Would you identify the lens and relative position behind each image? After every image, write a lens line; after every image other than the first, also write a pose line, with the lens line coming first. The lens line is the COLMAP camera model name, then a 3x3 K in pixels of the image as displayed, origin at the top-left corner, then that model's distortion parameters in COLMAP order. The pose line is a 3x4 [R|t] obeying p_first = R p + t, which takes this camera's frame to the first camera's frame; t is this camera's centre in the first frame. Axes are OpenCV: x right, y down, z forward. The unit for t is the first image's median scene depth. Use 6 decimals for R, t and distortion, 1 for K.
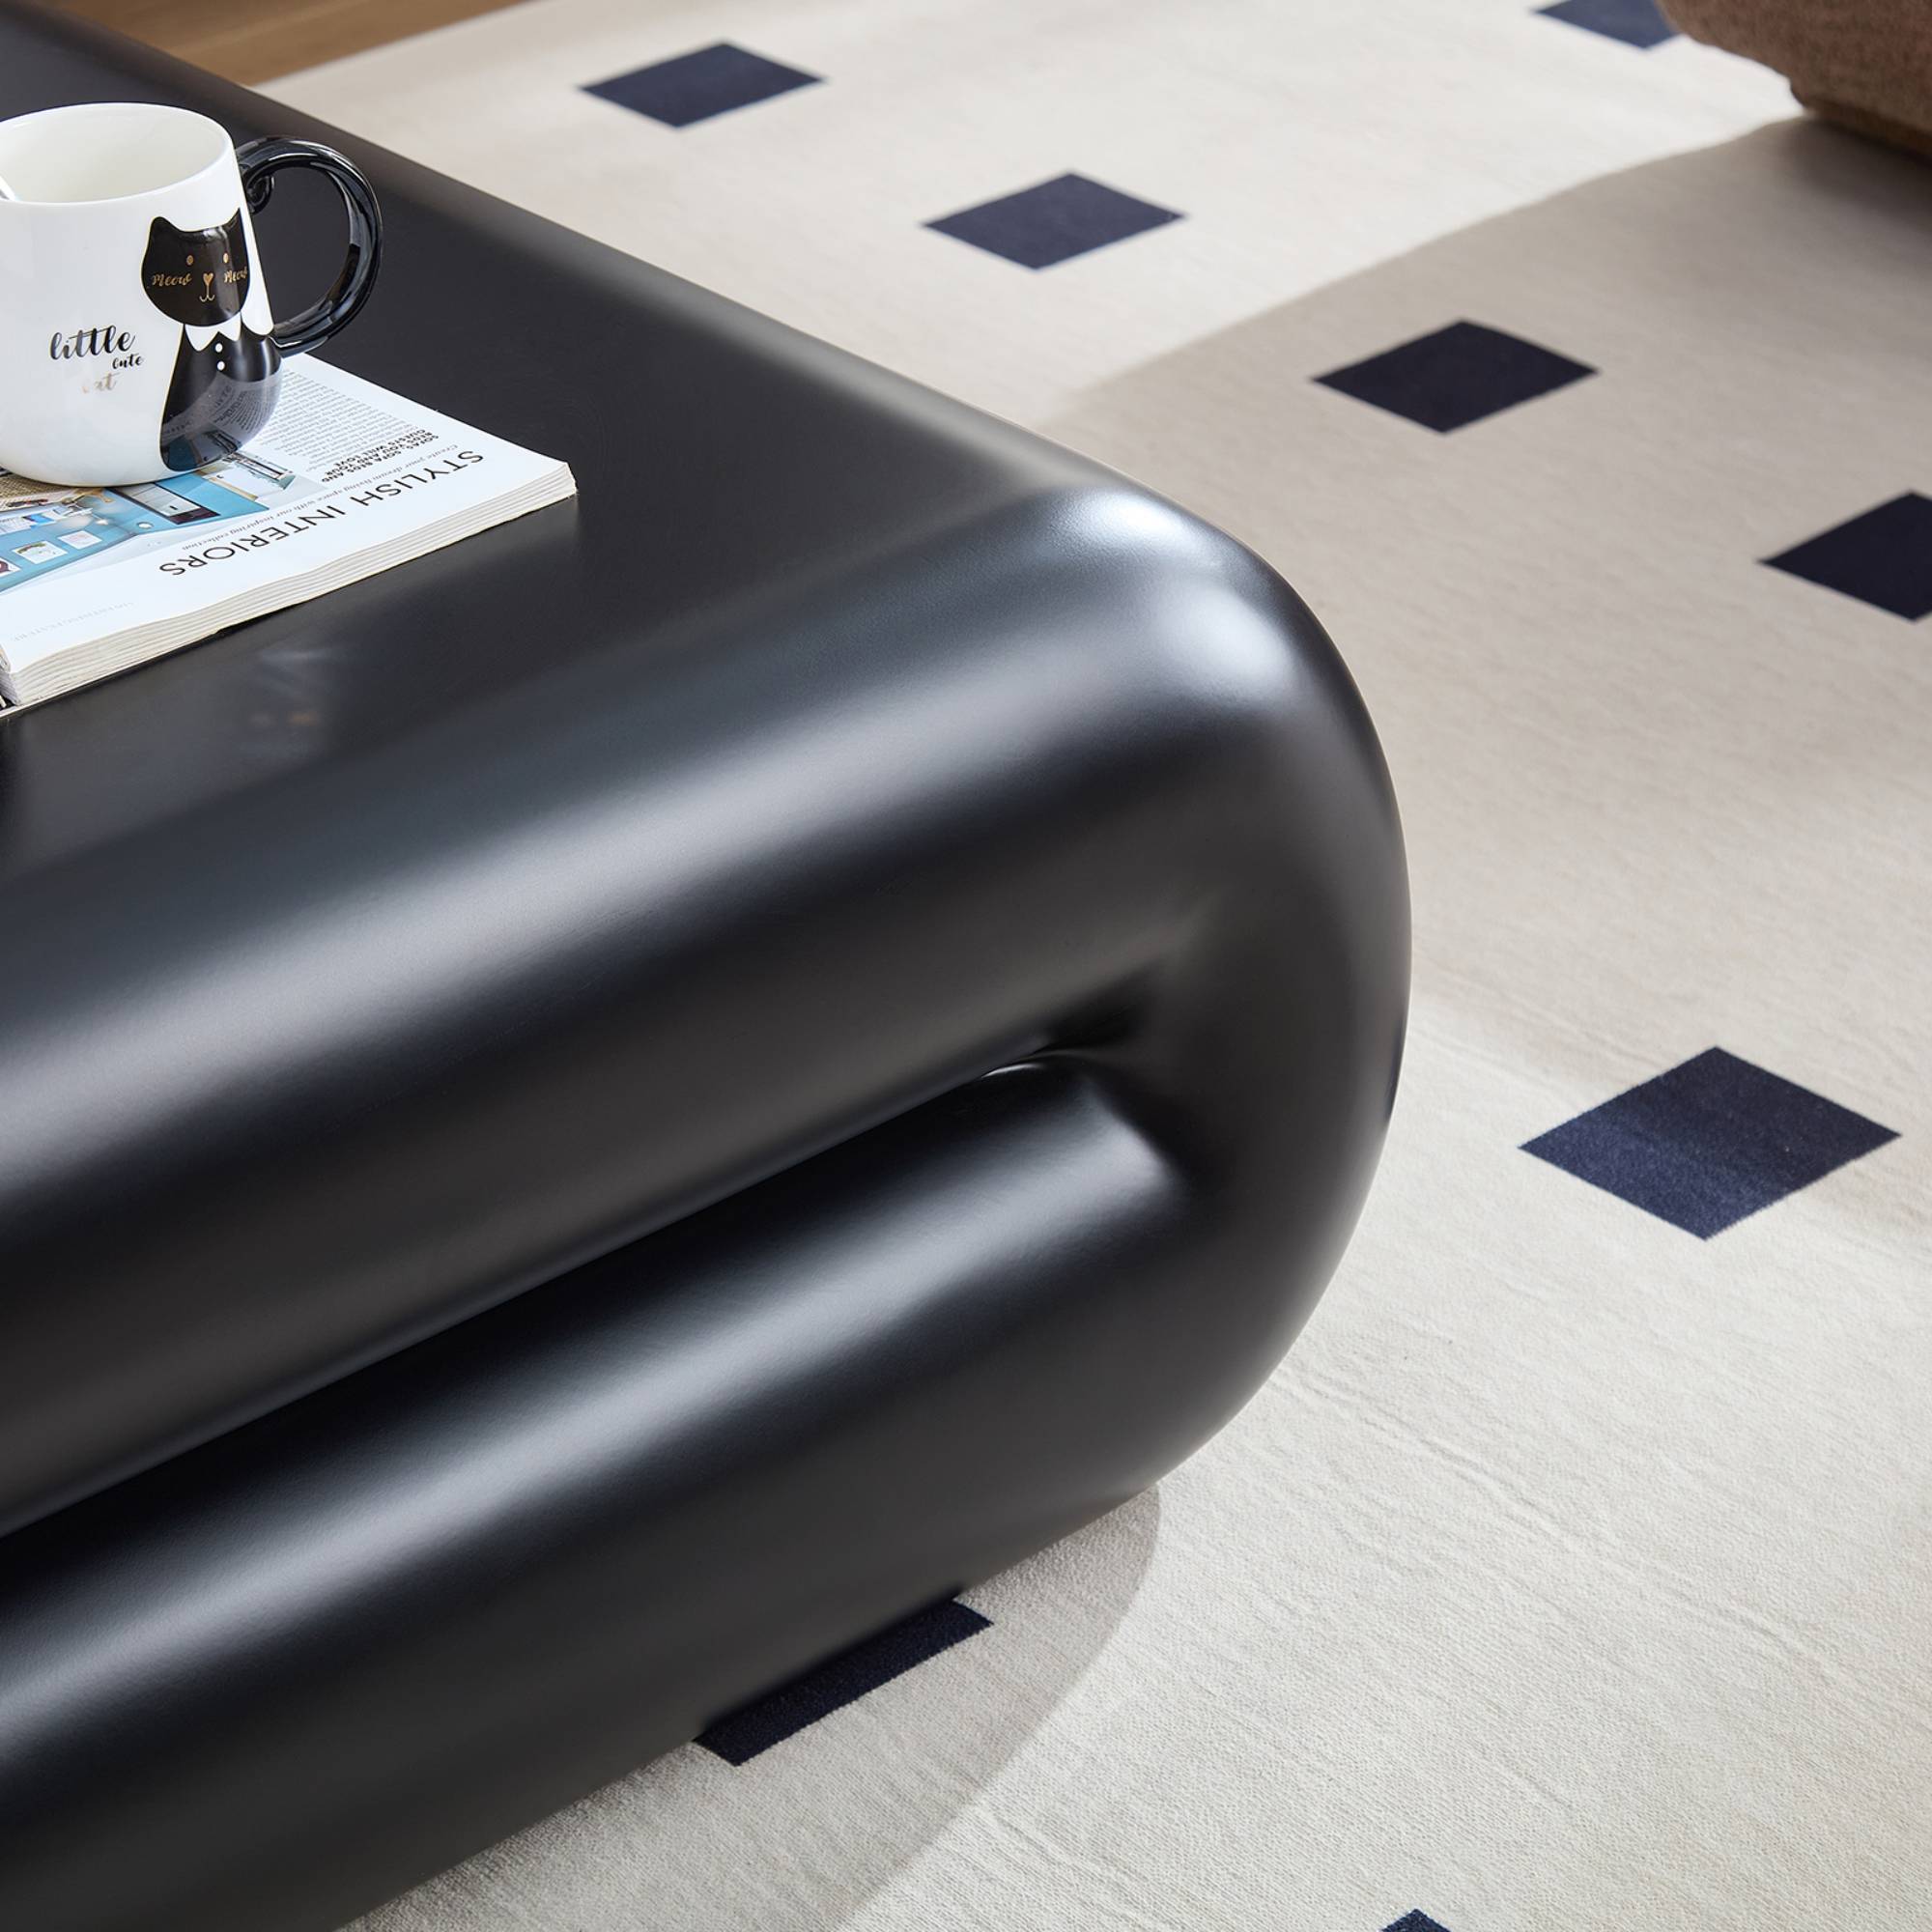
lens RADIAL K [[5549.4, 0, 966.0], [0, 5549.4, 966.0], [0, 0, 1]] dist [-0.014414, -0.670939]
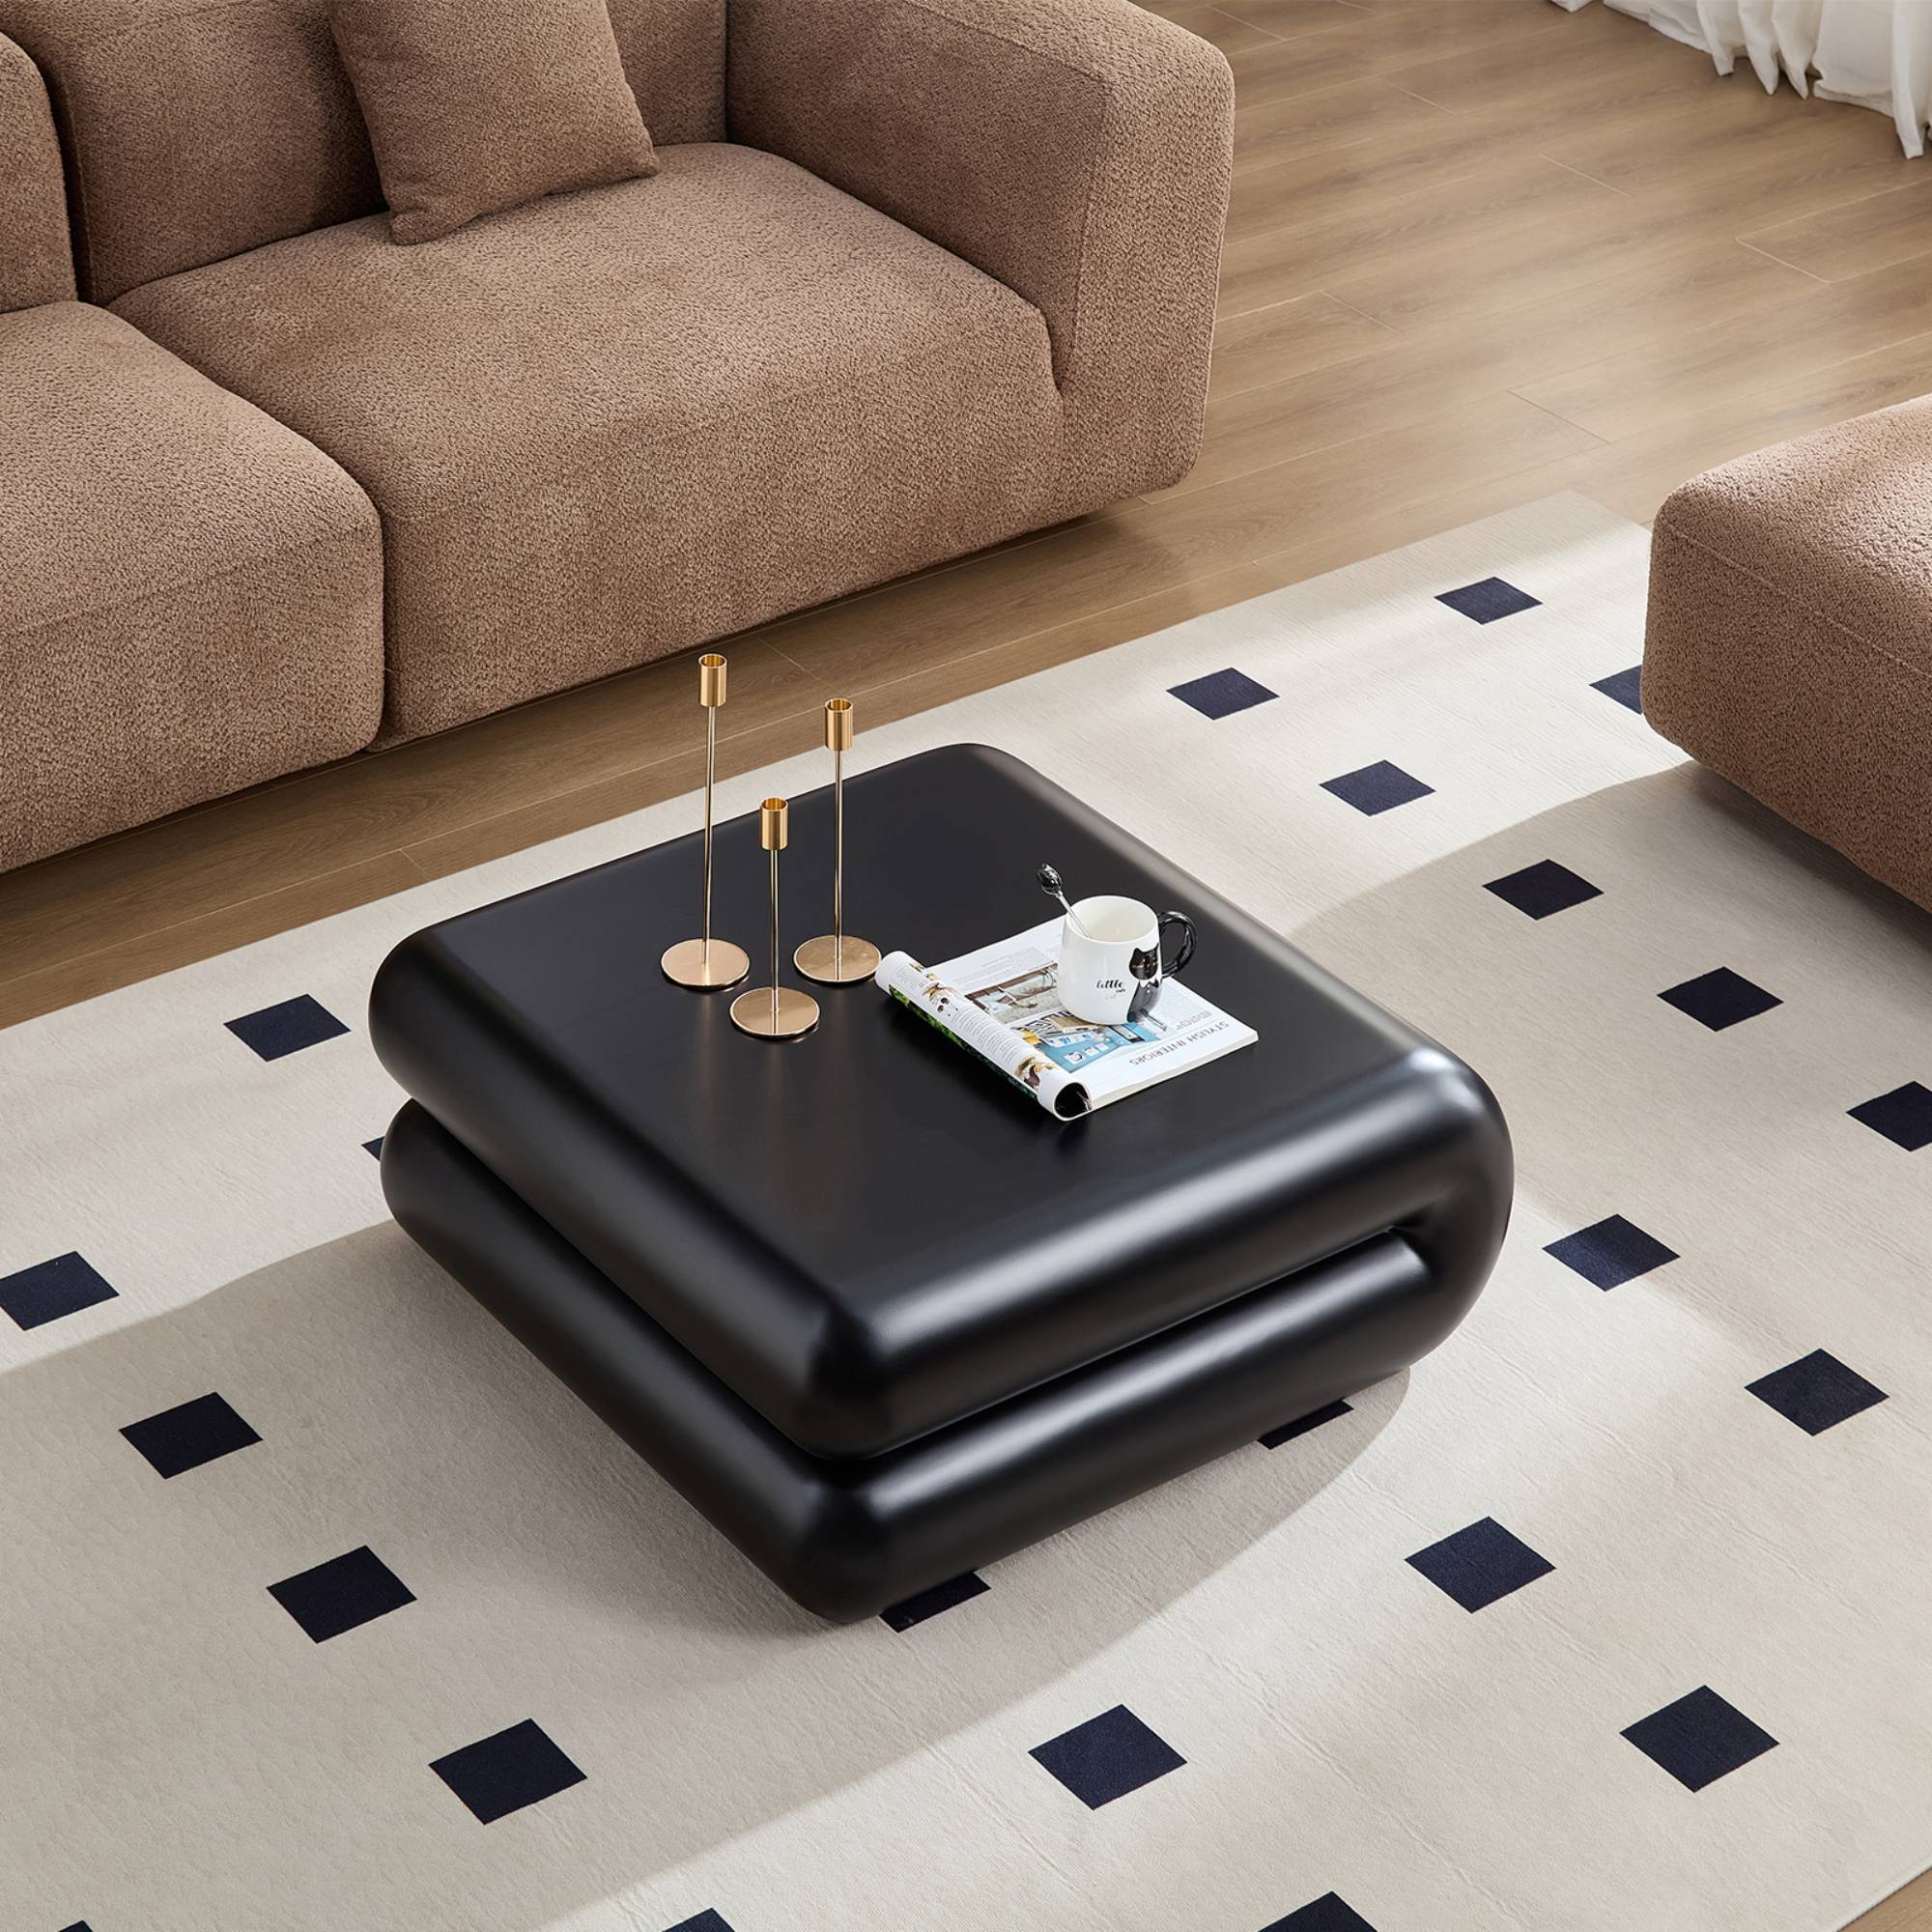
lens RADIAL K [[4366.1, 0, 833.1], [0, 4366.1, 967.1], [0, 0, 1]] dist [-0.017614, -0.168351]
pose [[0.994820, 0.084534, -0.056464, -0.169801], [-0.081335, 0.995071, 0.056733, -0.241605], [0.060981, -0.051846, 0.996791, -1.425429]]
